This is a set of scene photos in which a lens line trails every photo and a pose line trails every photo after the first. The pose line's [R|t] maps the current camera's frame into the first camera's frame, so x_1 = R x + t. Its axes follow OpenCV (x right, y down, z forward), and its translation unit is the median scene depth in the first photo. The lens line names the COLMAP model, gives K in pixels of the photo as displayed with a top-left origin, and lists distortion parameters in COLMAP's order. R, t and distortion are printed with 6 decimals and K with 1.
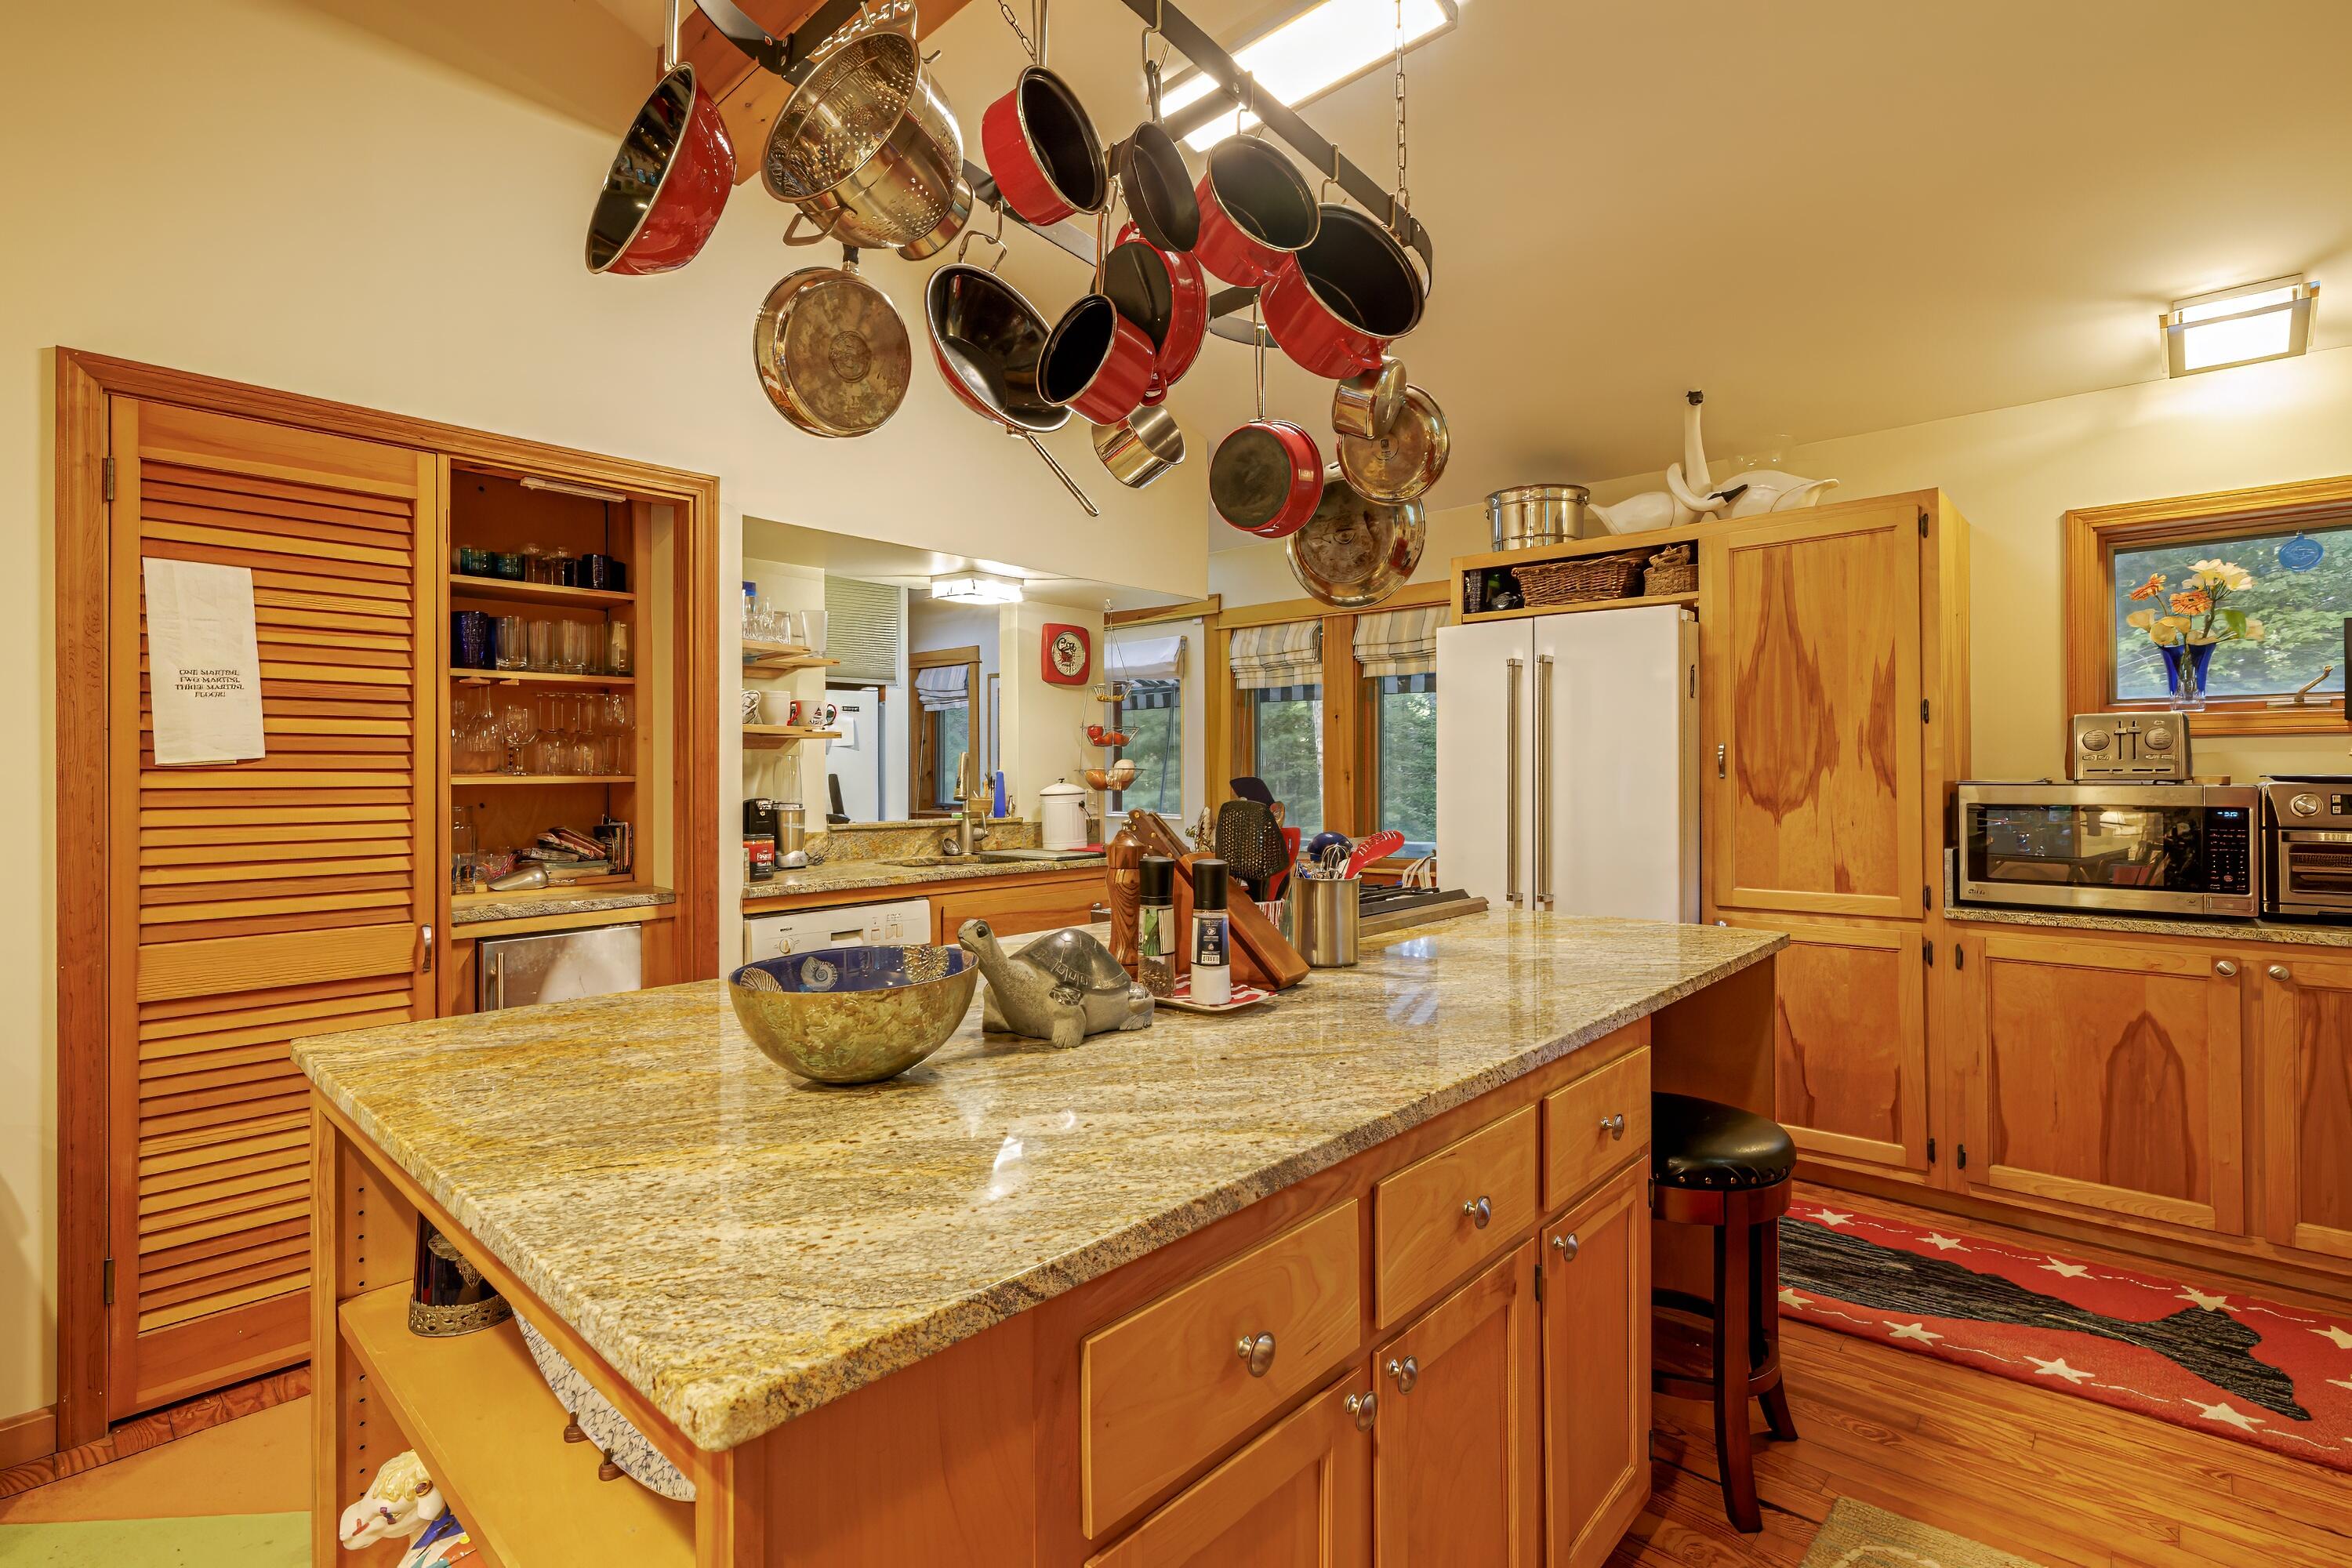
lens RADIAL K [[1084.5, 0, 1168.1], [0, 1084.5, 761.3], [0, 0, 1]] dist [-0.016232, -0.000135]
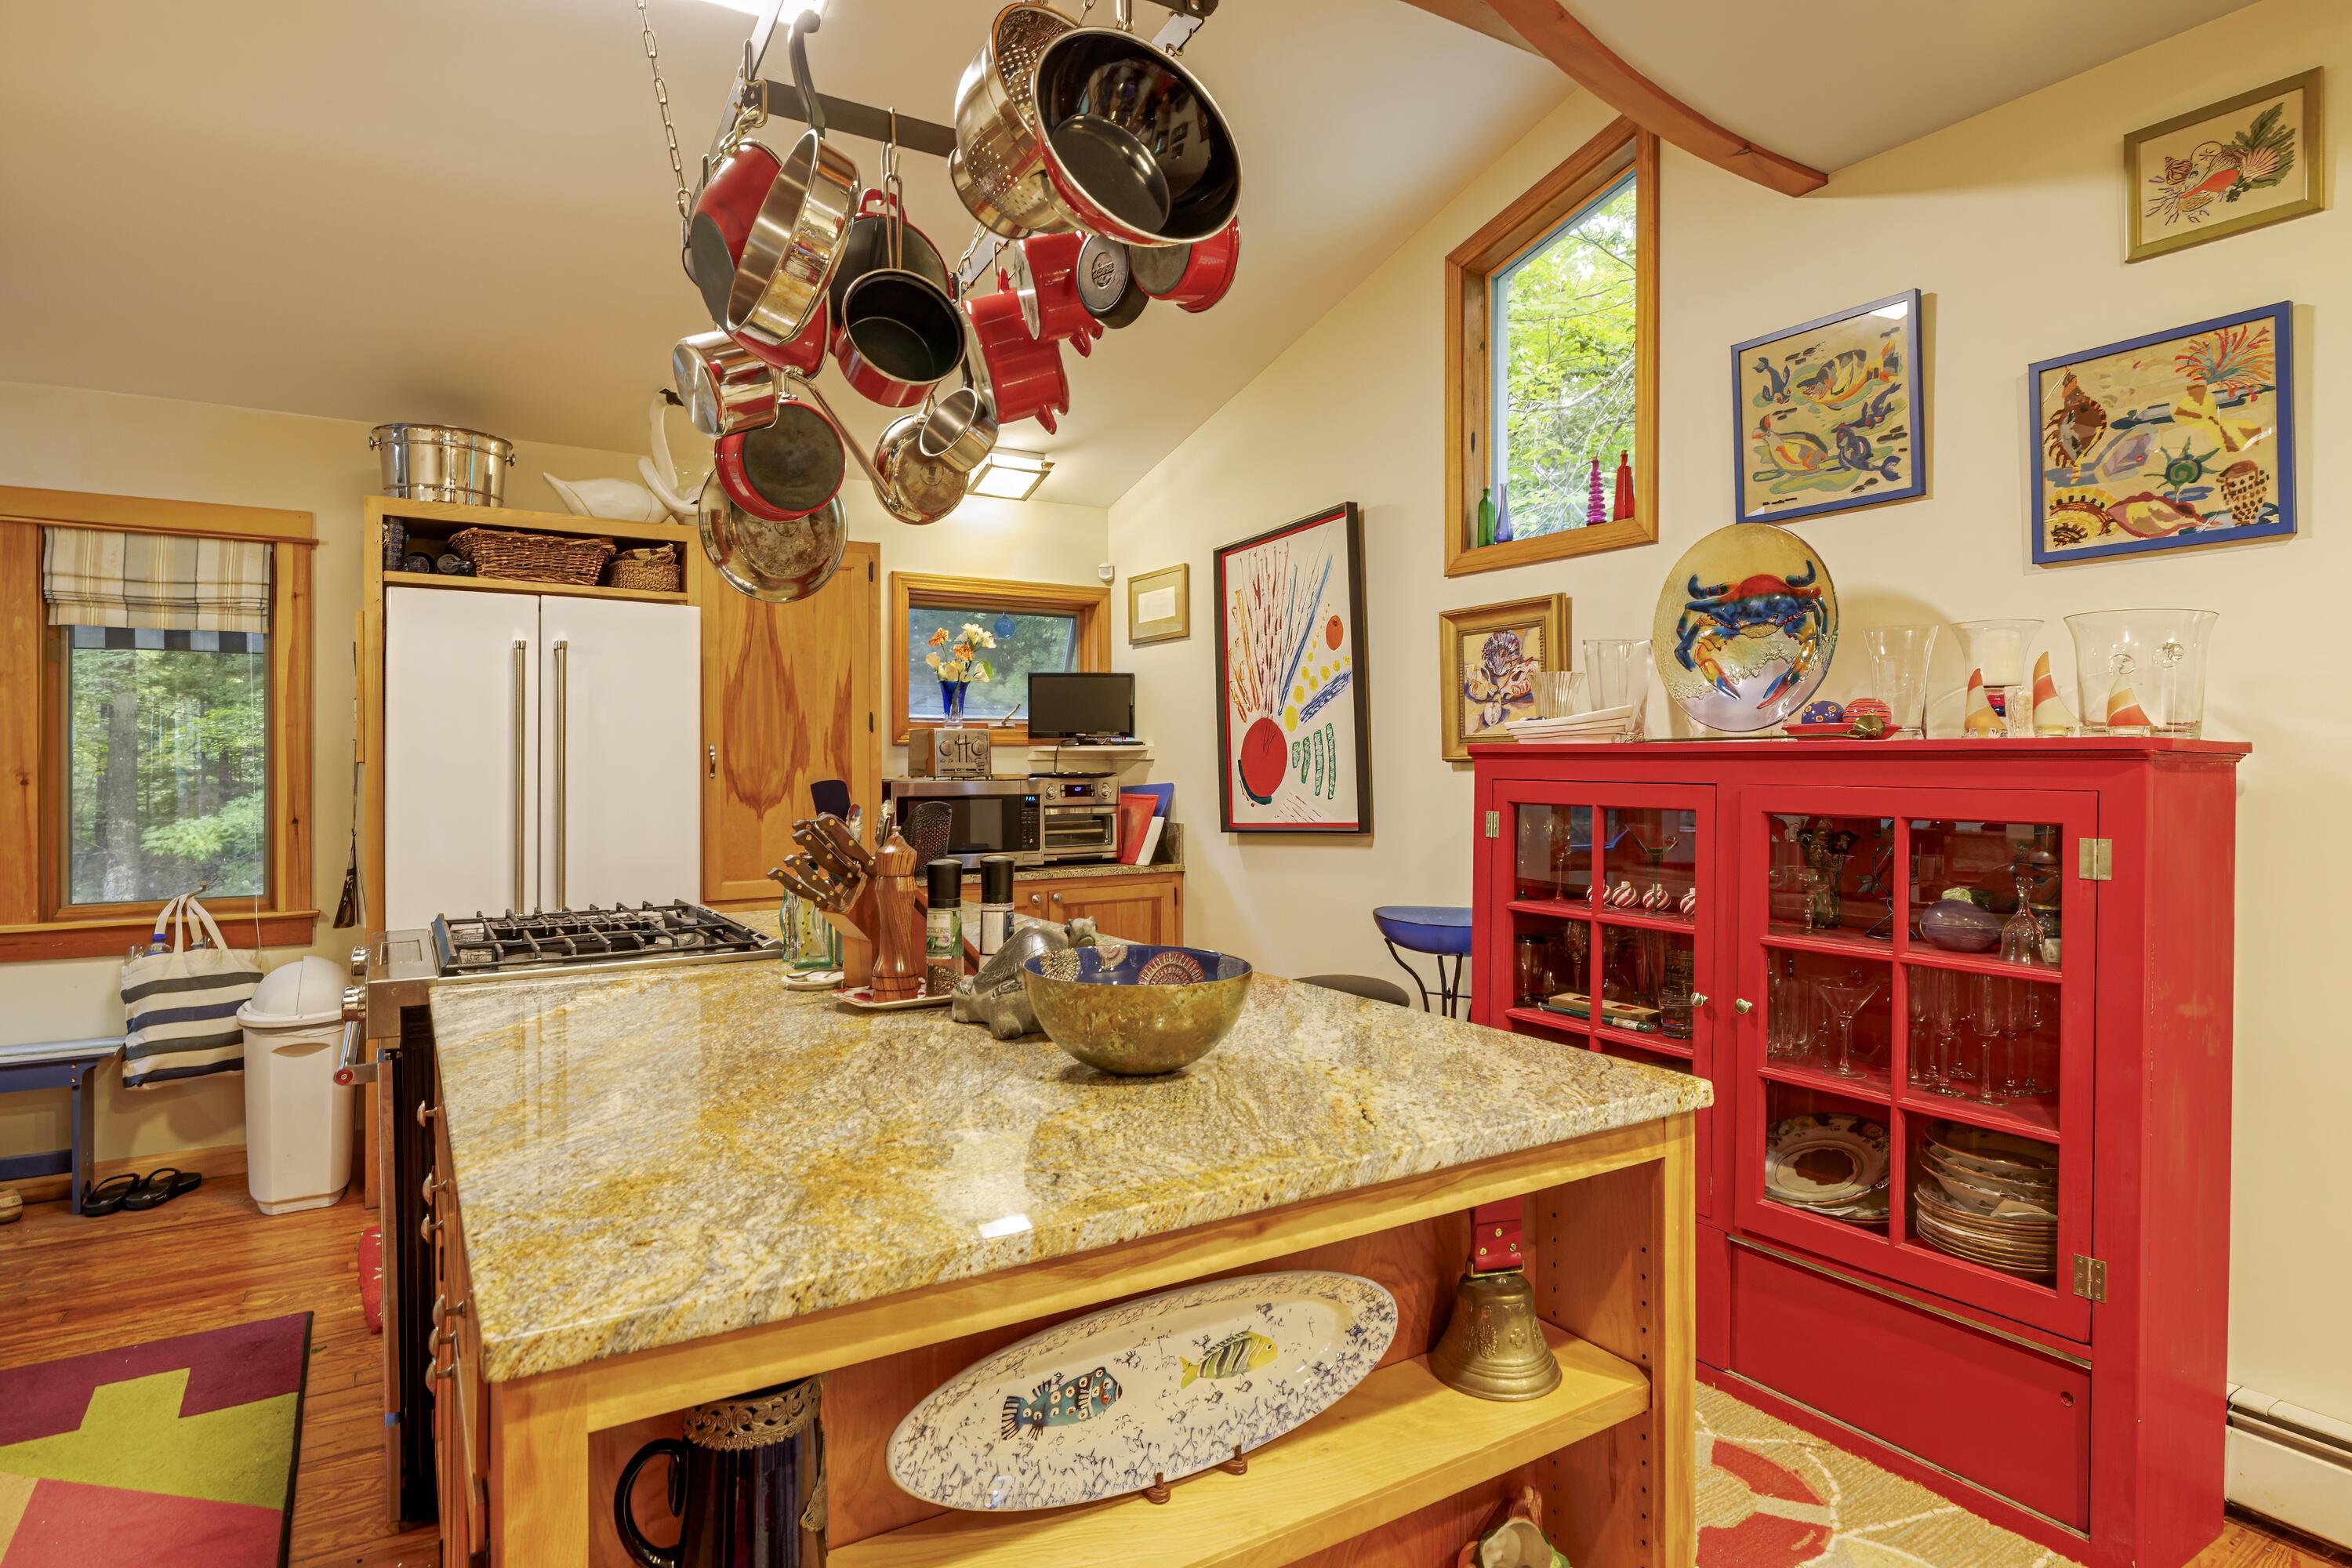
lens RADIAL K [[1279.5, 0, 1176.0], [0, 1279.5, 784.0], [0, 0, 1]] dist [-0.002293, -0.000816]
pose [[0.269594, -0.012446, 0.962894, -0.583222], [-0.008779, 0.999843, 0.015381, -0.001358], [-0.962934, -0.012600, 0.269443, 0.252303]]
